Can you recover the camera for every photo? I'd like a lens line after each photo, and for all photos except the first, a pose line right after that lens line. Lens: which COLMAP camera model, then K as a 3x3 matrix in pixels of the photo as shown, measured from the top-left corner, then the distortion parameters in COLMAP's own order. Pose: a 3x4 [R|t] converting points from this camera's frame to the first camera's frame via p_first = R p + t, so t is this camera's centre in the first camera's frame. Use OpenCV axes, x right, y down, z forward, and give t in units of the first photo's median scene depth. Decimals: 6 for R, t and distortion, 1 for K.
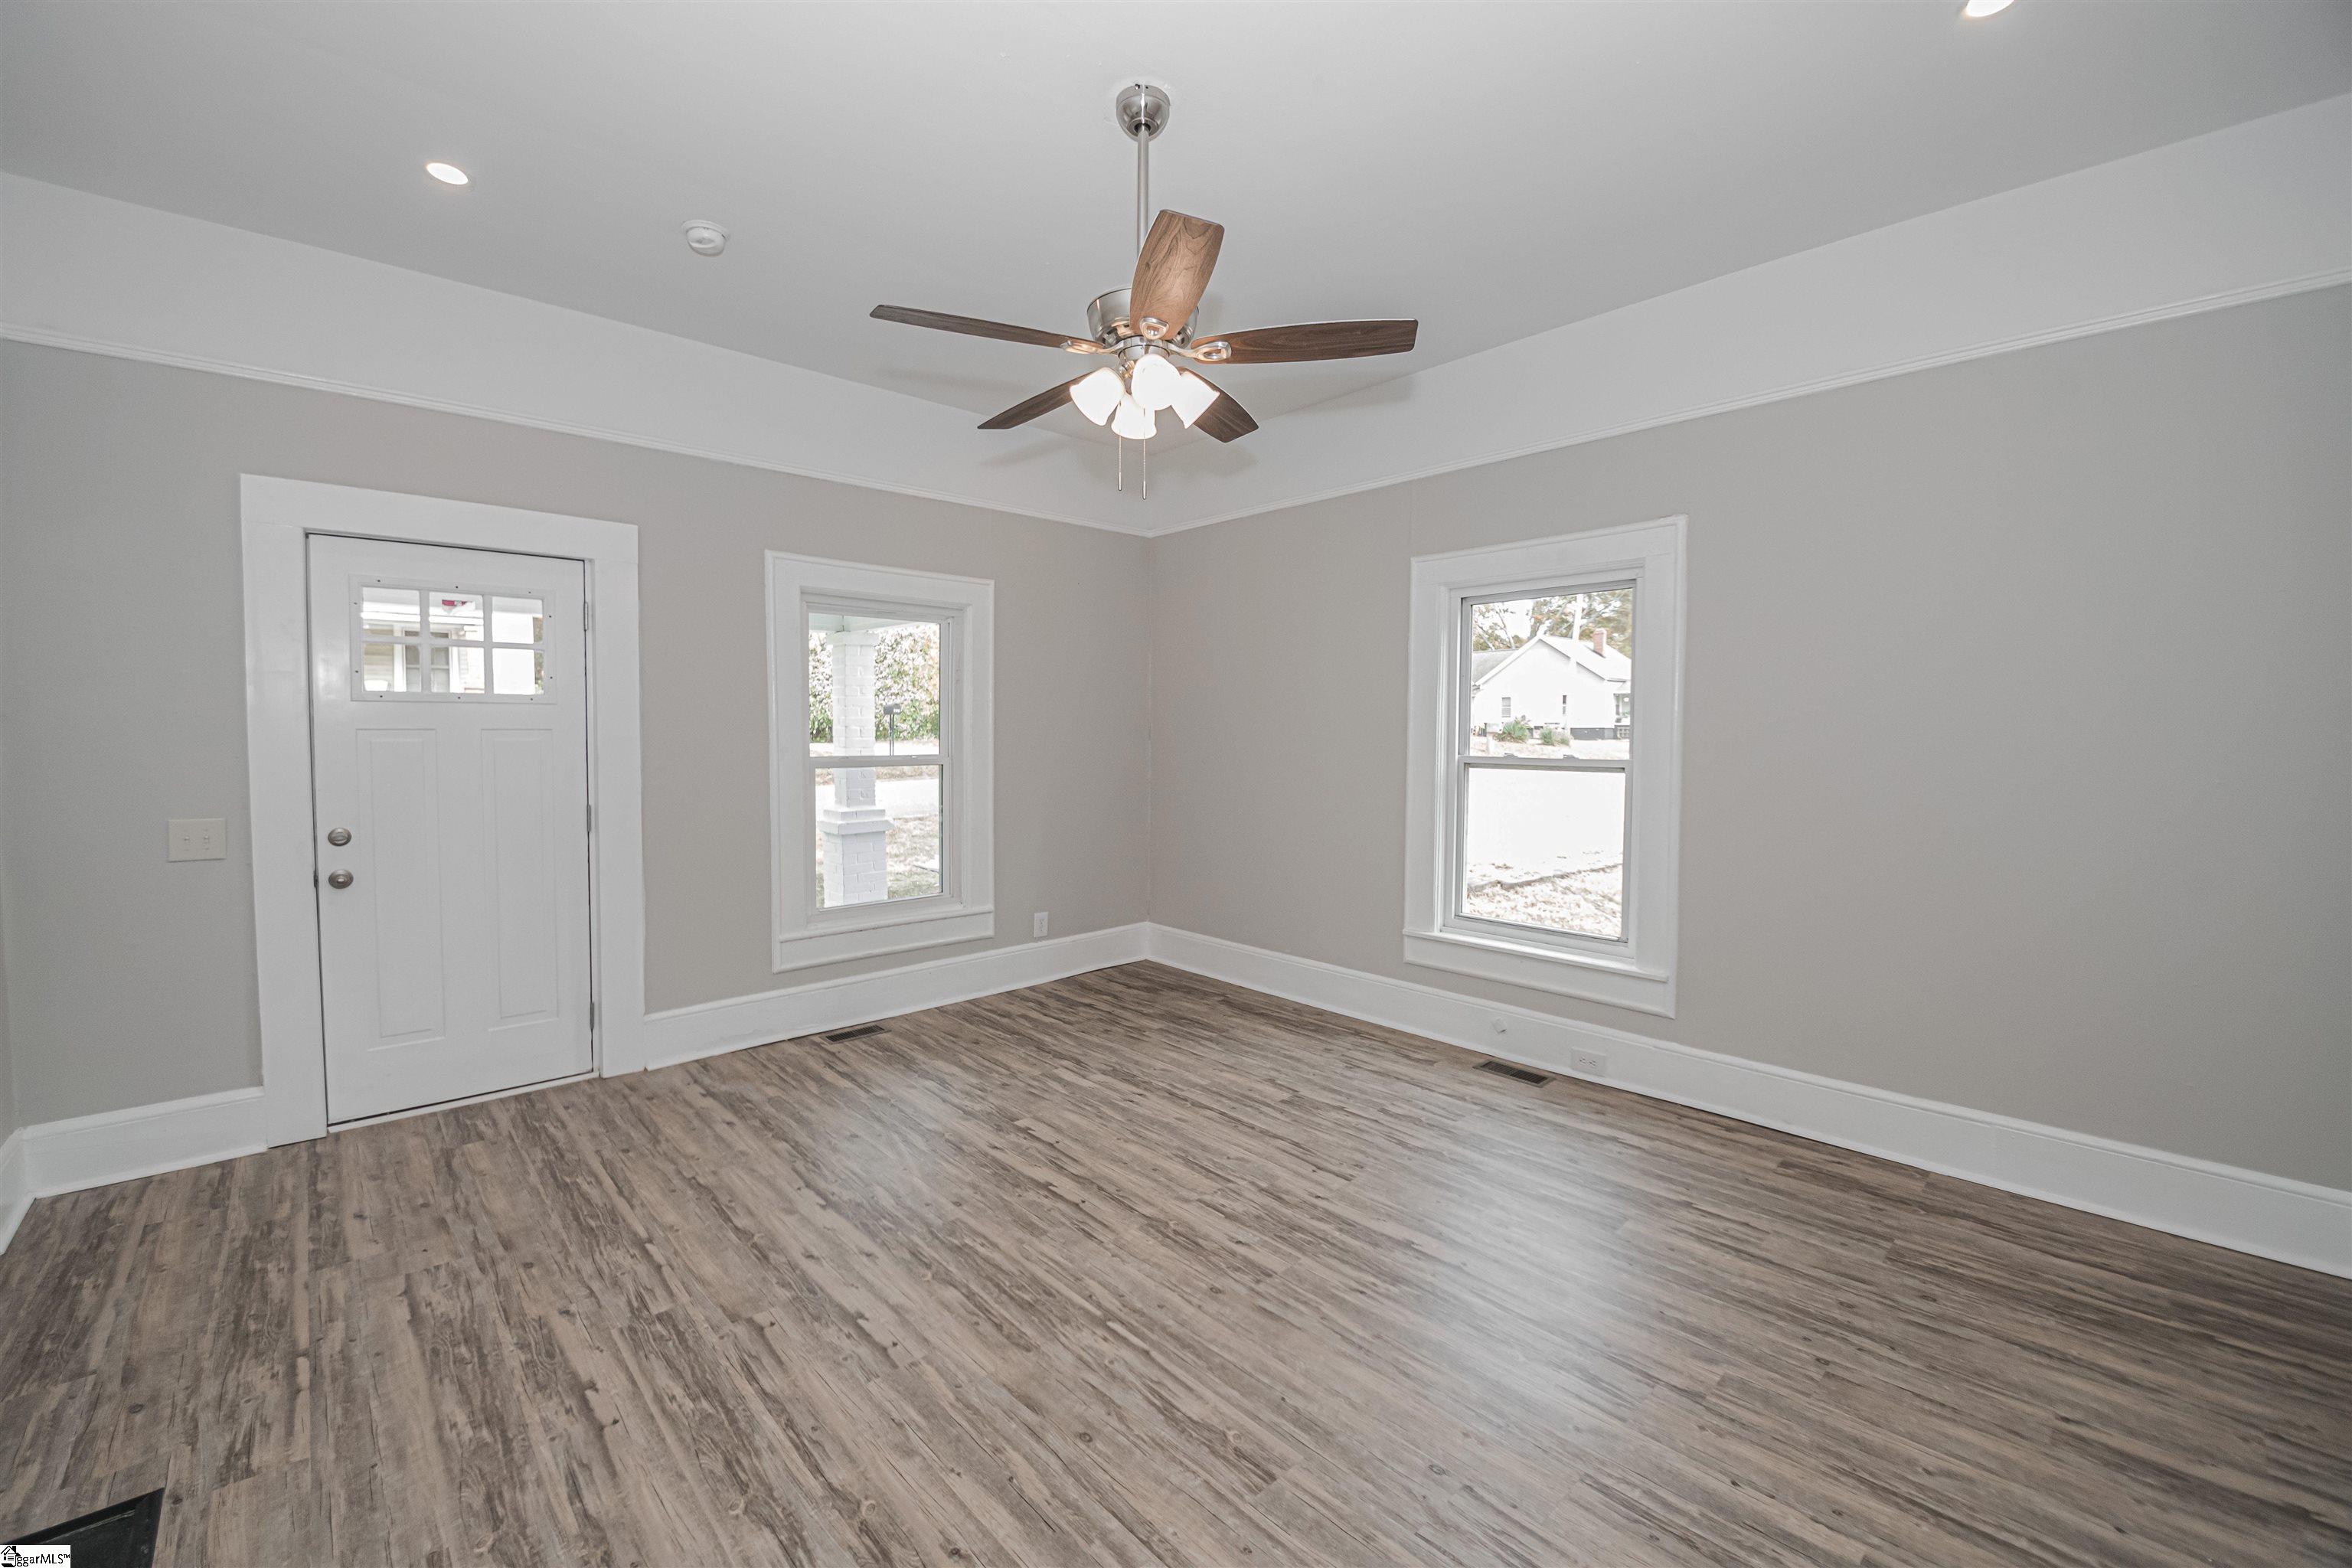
lens RADIAL K [[897.6, 0, 1168.6], [0, 897.6, 774.1], [0, 0, 1]] dist [-0.003149, -0.000186]
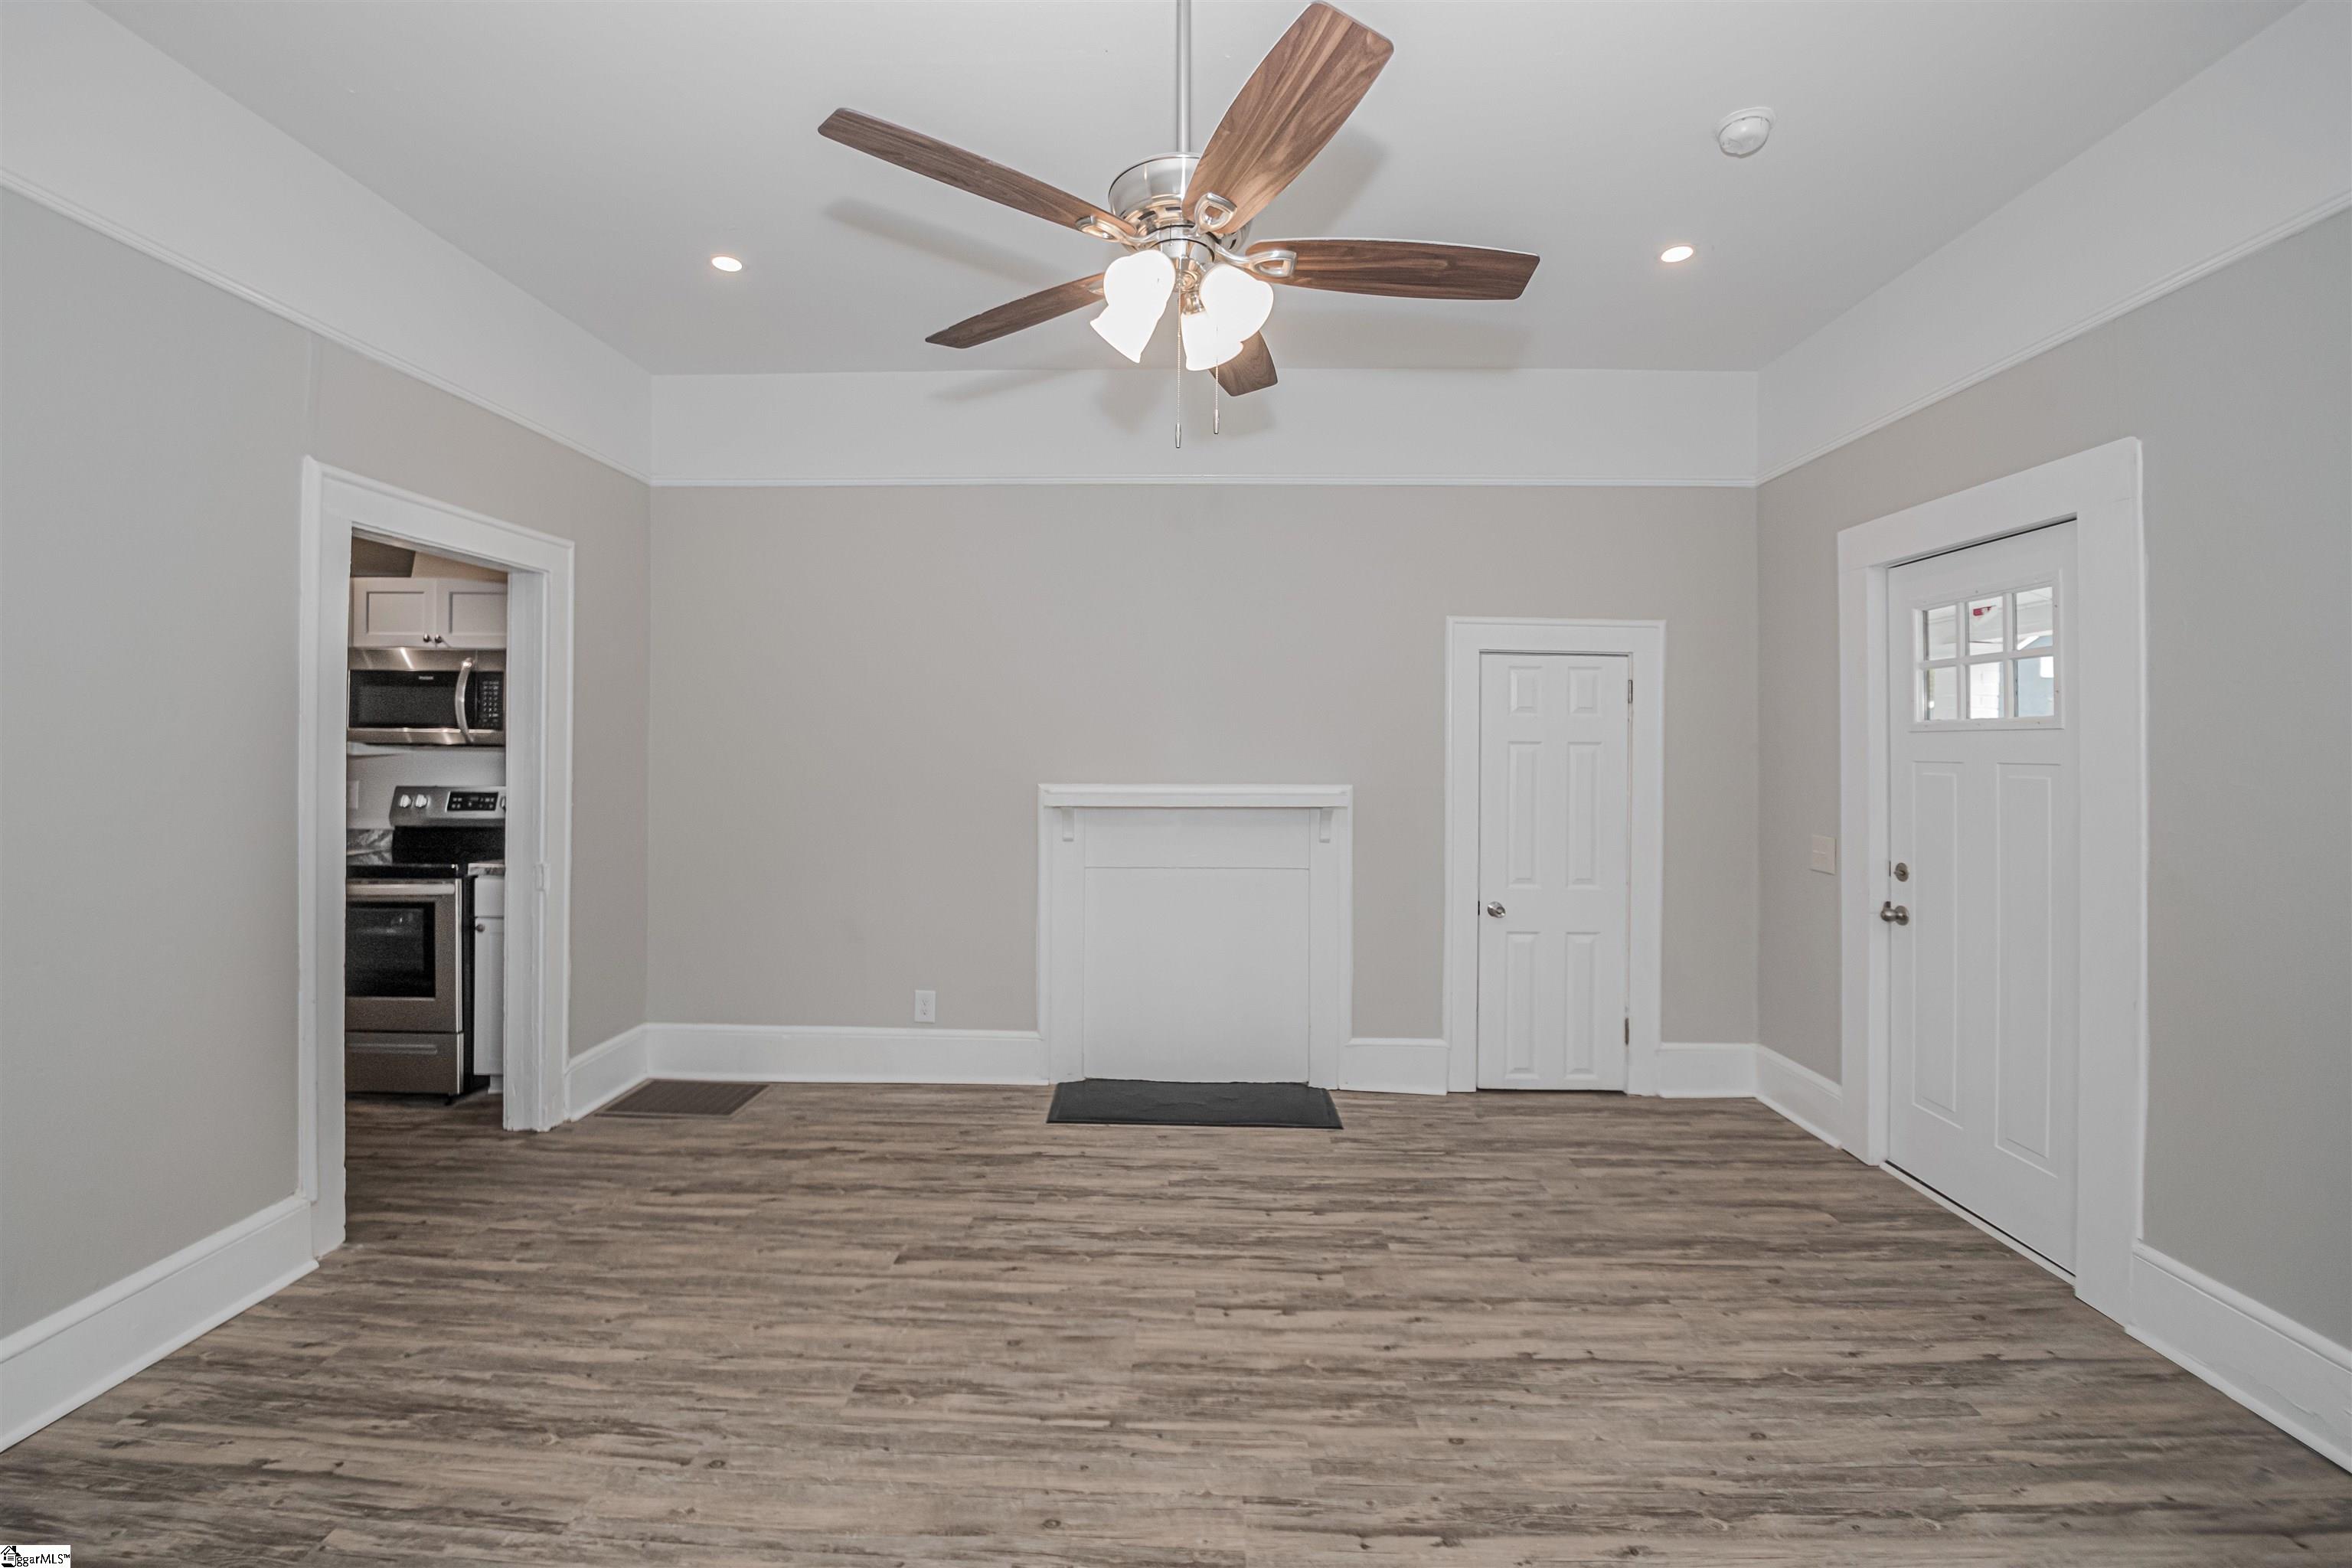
lens RADIAL K [[992.3, 0, 1132.7], [0, 992.3, 739.3], [0, 0, 1]] dist [-0.009331, -0.001107]
pose [[-0.715660, -0.014796, -0.698292, 0.611973], [-0.042838, 0.998823, 0.022739, -0.089000], [0.697134, 0.046187, -0.715452, 1.691839]]
